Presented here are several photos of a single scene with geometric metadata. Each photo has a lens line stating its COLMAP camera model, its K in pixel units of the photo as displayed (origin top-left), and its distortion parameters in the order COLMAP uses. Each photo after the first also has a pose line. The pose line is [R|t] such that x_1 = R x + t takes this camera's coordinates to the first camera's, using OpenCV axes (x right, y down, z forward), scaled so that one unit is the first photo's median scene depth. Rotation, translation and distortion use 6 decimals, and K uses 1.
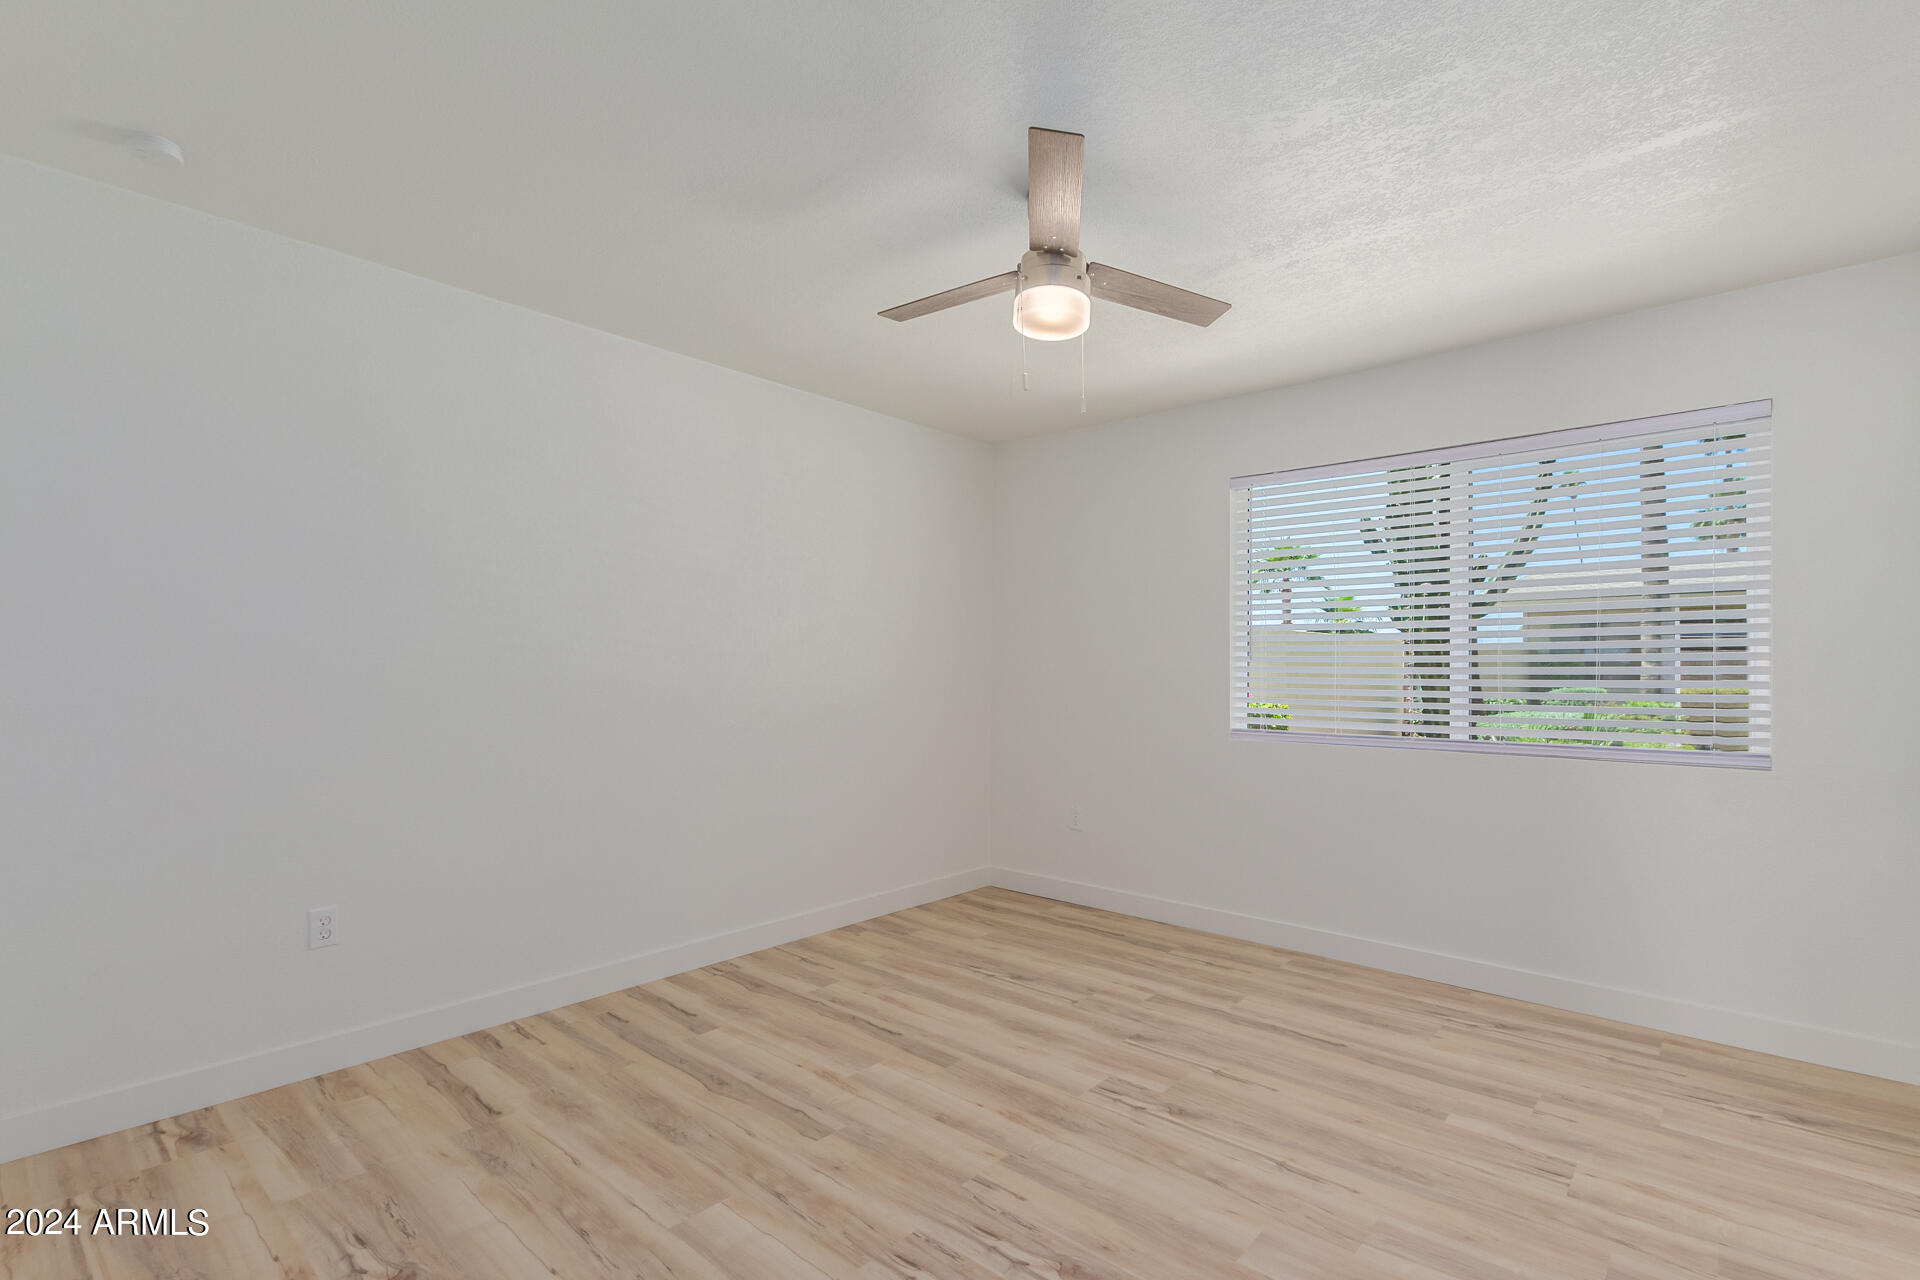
lens RADIAL K [[899.9, 0, 958.4], [0, 899.9, 646.5], [0, 0, 1]] dist [0.001446, 0.000695]
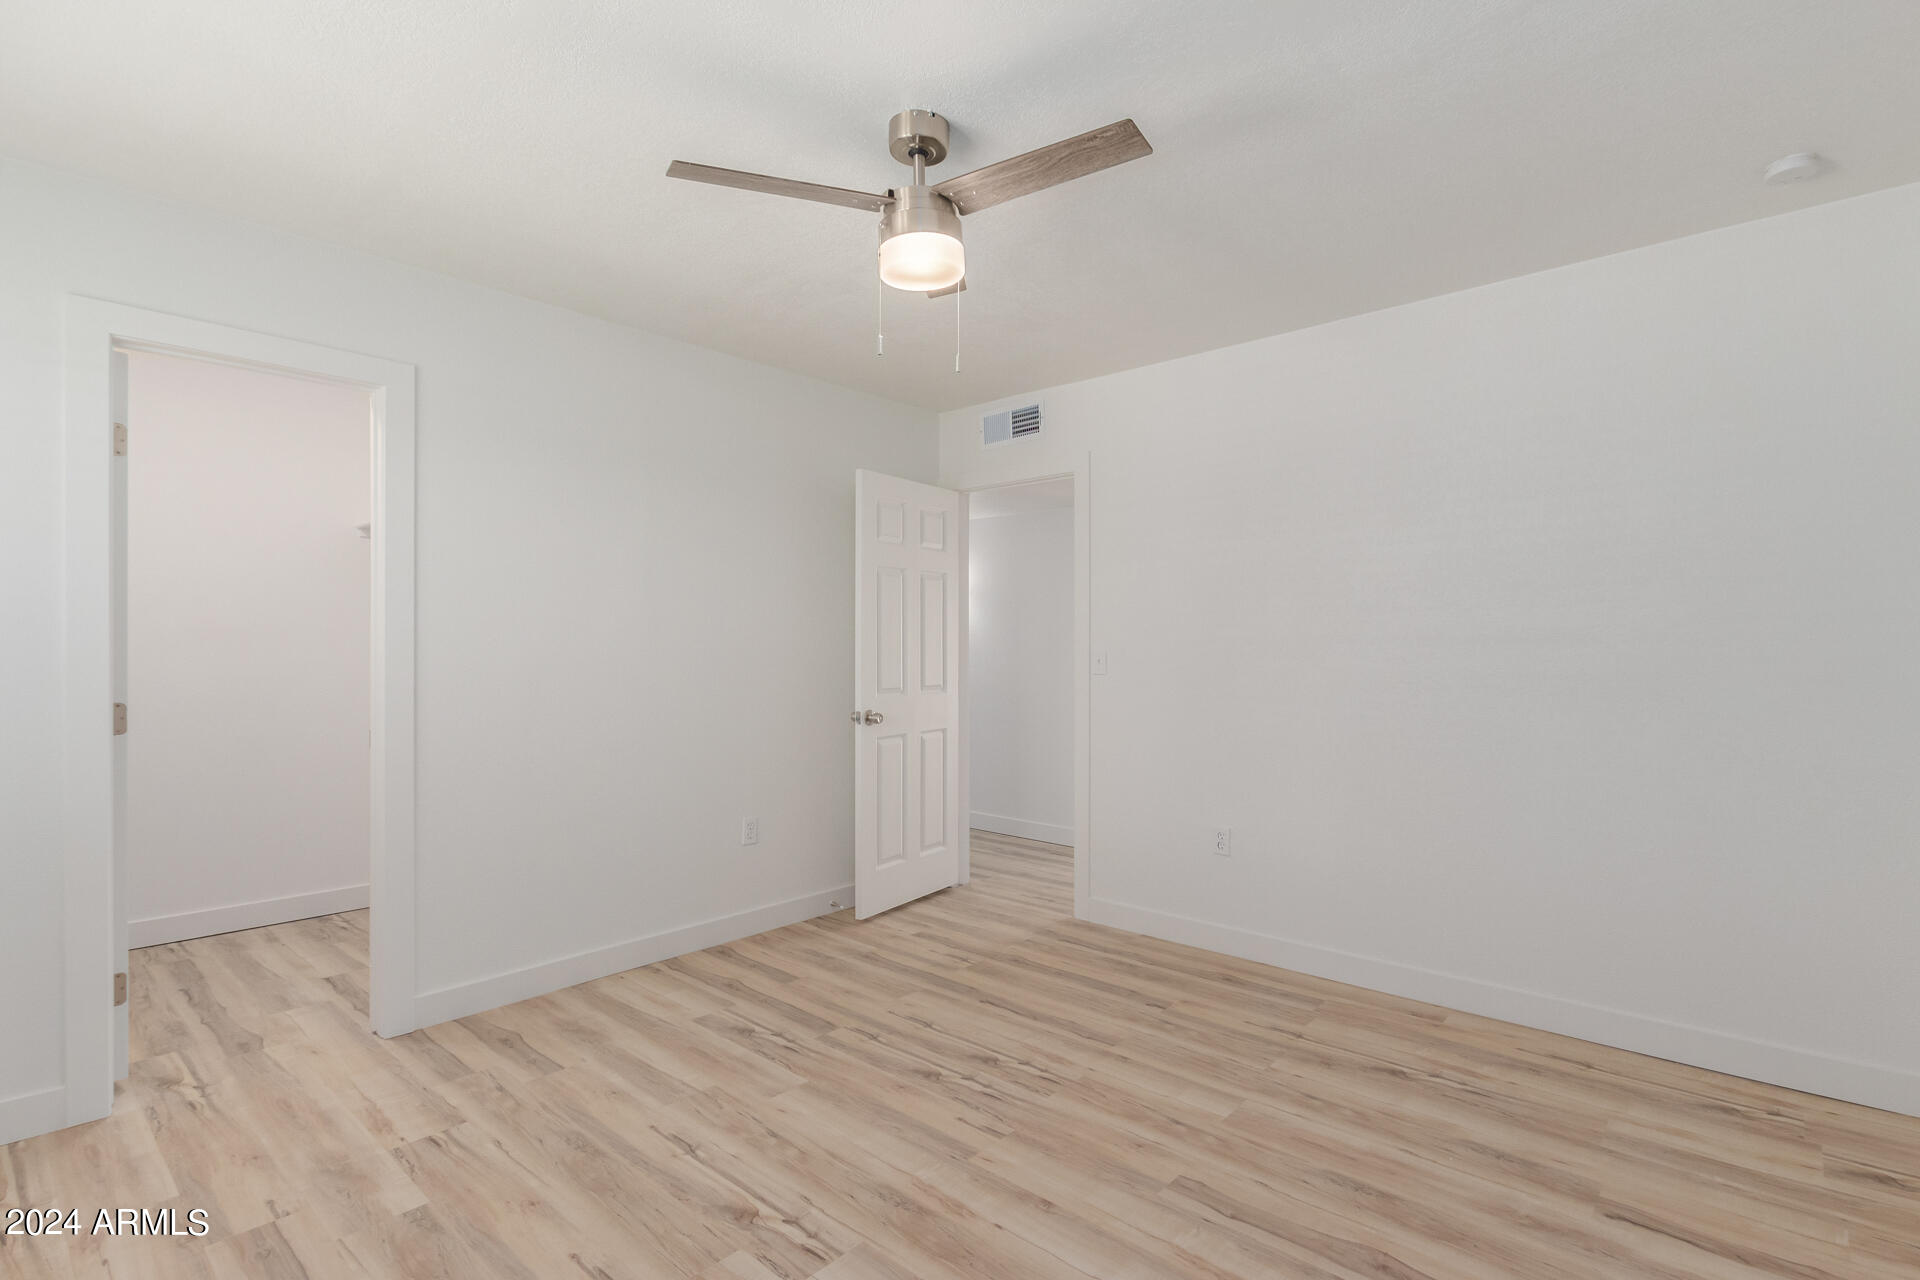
lens RADIAL K [[899.9, 0, 959.9], [0, 899.9, 641.2], [0, 0, 1]] dist [0.001446, 0.000695]
pose [[-0.999943, -0.004146, 0.009817, 0.056929], [-0.004393, 0.999673, -0.025188, 0.040698], [-0.009709, -0.025230, -0.999635, 1.963721]]
